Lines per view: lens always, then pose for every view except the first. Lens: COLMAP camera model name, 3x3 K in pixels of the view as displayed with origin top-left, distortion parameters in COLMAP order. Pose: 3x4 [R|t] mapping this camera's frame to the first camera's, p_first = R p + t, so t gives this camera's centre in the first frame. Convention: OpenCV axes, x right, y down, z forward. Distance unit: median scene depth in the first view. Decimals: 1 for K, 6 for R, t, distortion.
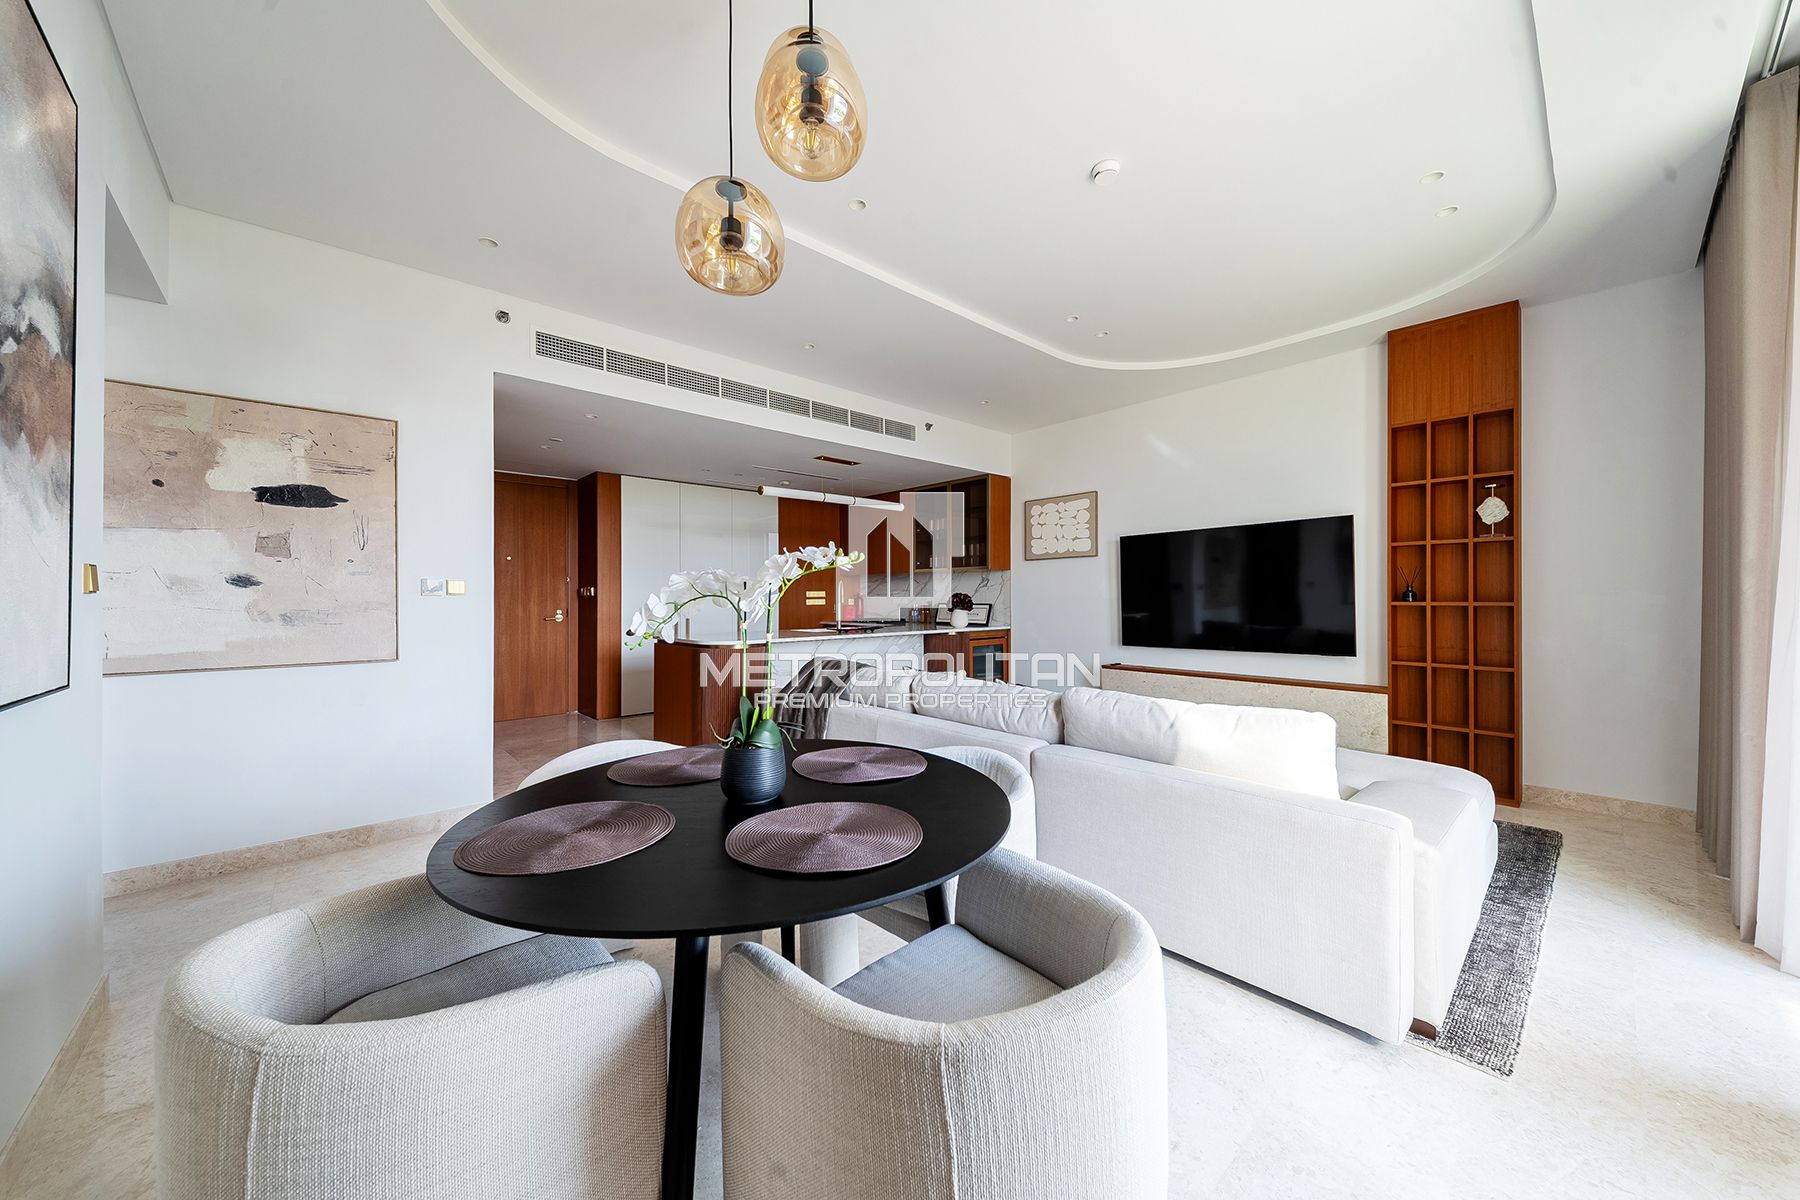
lens RADIAL K [[635.0, 0, 912.8], [0, 635.0, 596.5], [0, 0, 1]] dist [0.012587, -0.005004]
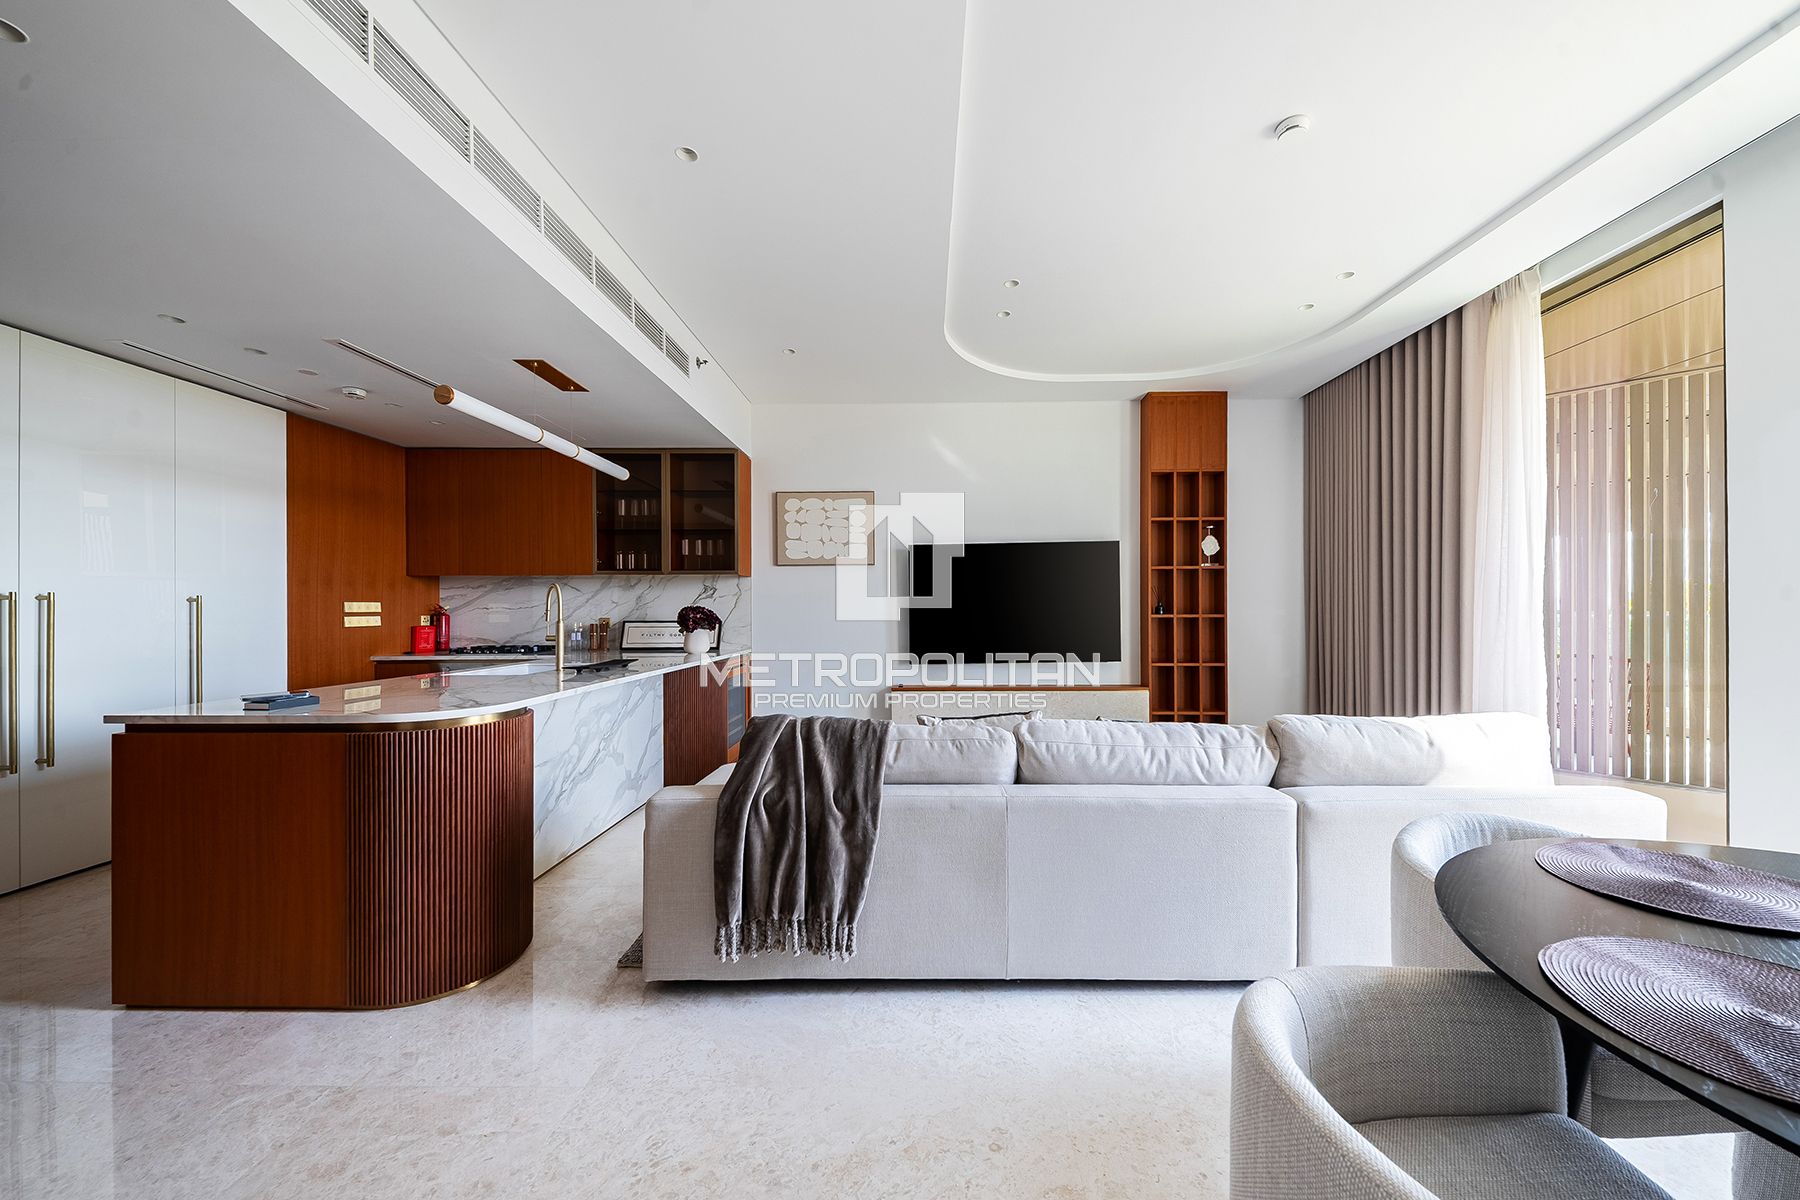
lens RADIAL K [[635.0, 0, 914.3], [0, 635.0, 614.5], [0, 0, 1]] dist [0.012587, -0.005004]
pose [[0.677213, -0.004163, 0.735775, -0.333477], [0.001816, 0.999990, 0.003987, 0.001827], [-0.735785, -0.001364, 0.677214, 0.374651]]
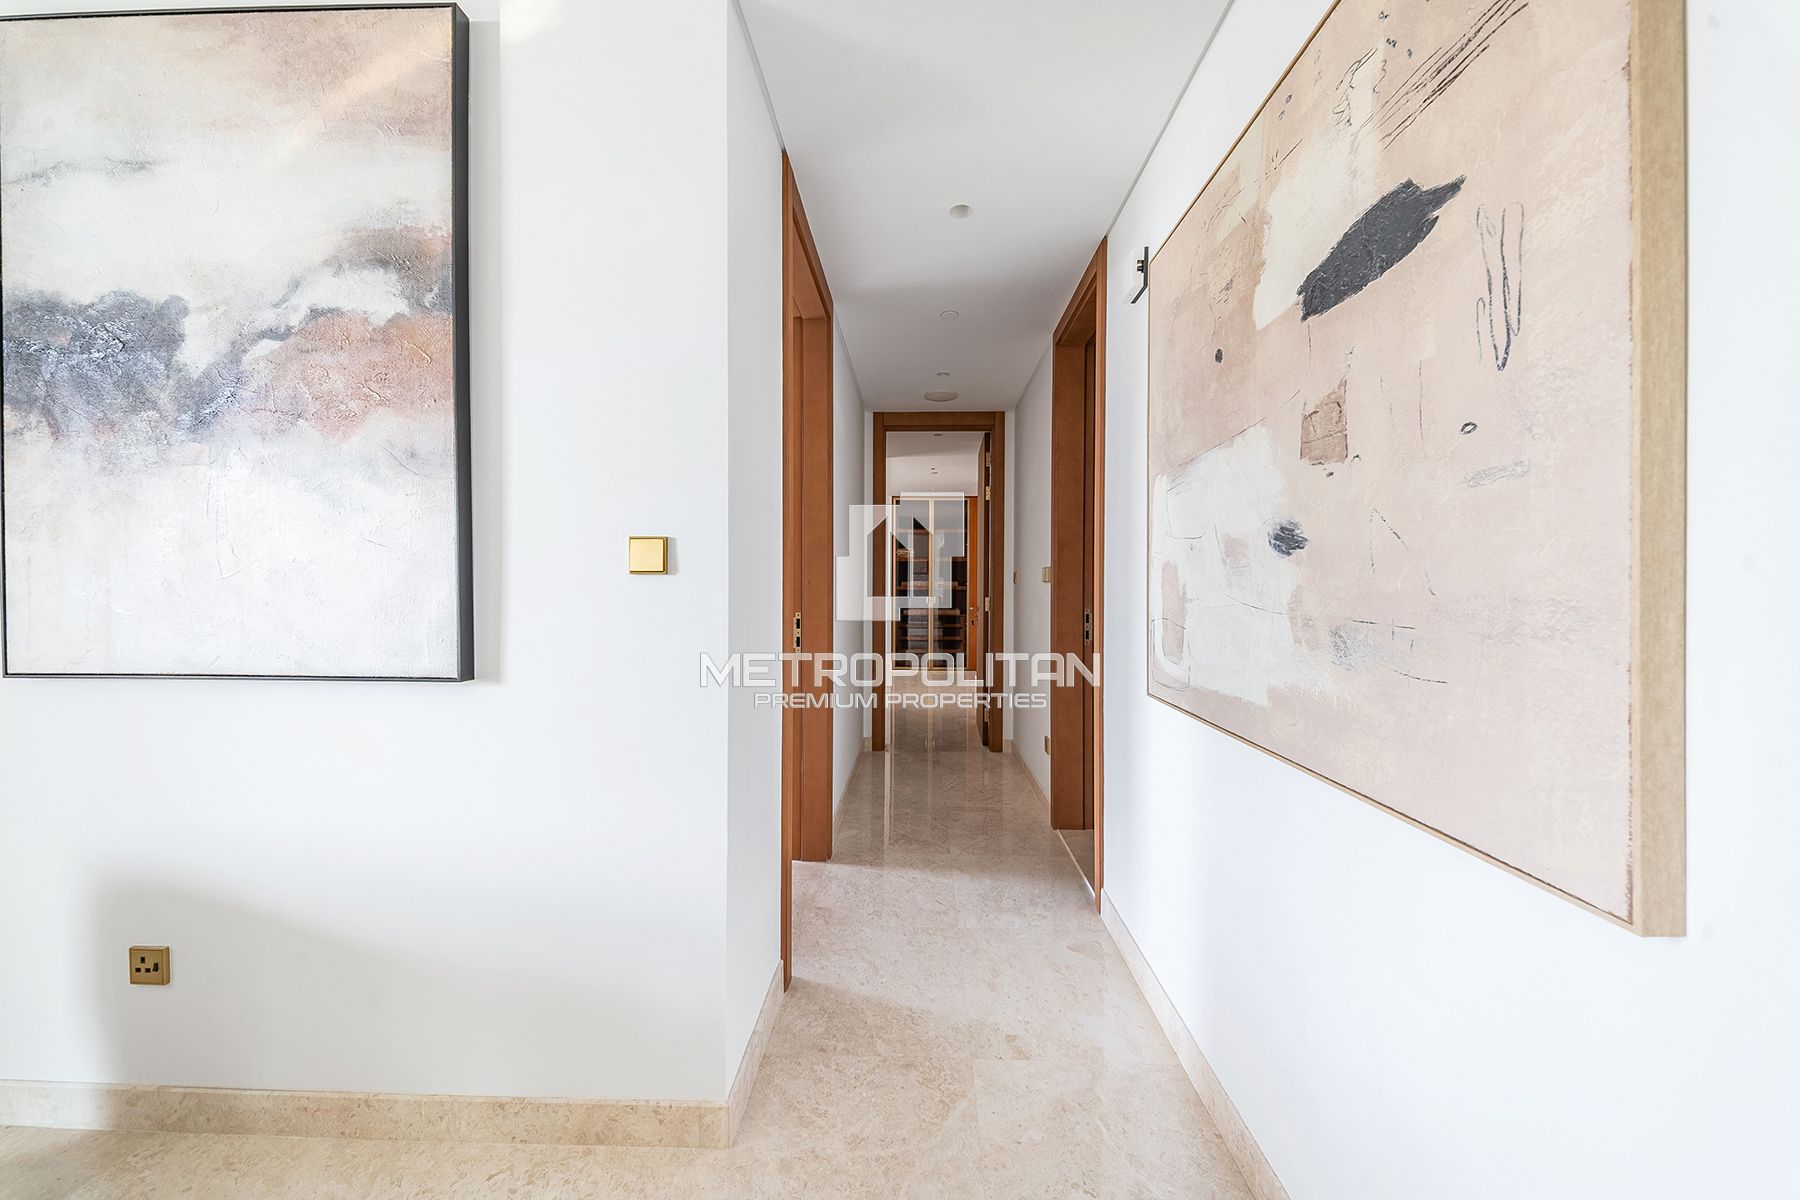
lens RADIAL K [[635.0, 0, 900.1], [0, 635.0, 598.9], [0, 0, 1]] dist [0.012587, -0.005004]
pose [[-0.699466, 0.015649, -0.714495, -0.300345], [0.002099, 0.999801, 0.019843, 0.002260], [0.714663, 0.012380, -0.699359, 0.551387]]
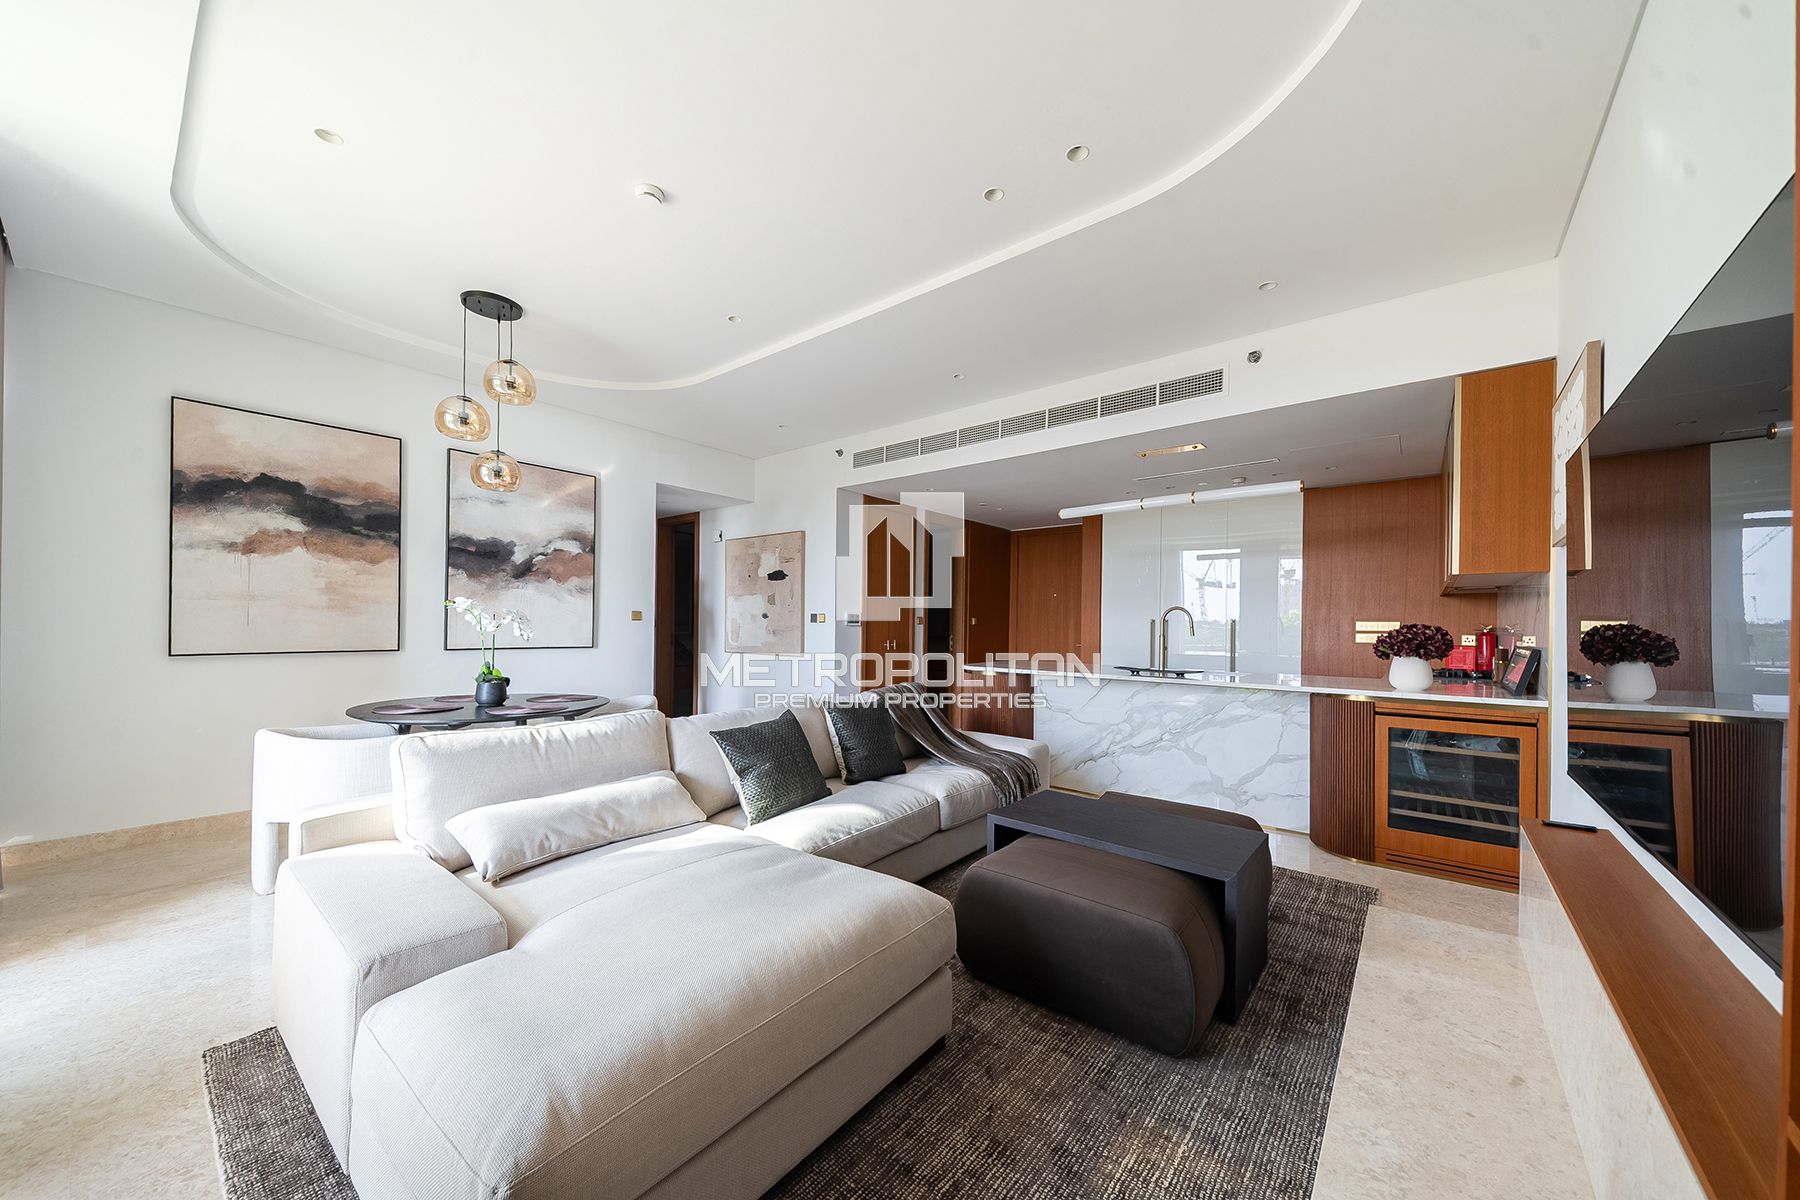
lens RADIAL K [[635.0, 0, 910.7], [0, 635.0, 626.1], [0, 0, 1]] dist [0.012587, -0.005004]
pose [[0.140805, 0.005686, -0.990021, 0.613359], [-0.010846, 0.999932, 0.004201, -0.002310], [0.989978, 0.010146, 0.140858, 0.594902]]
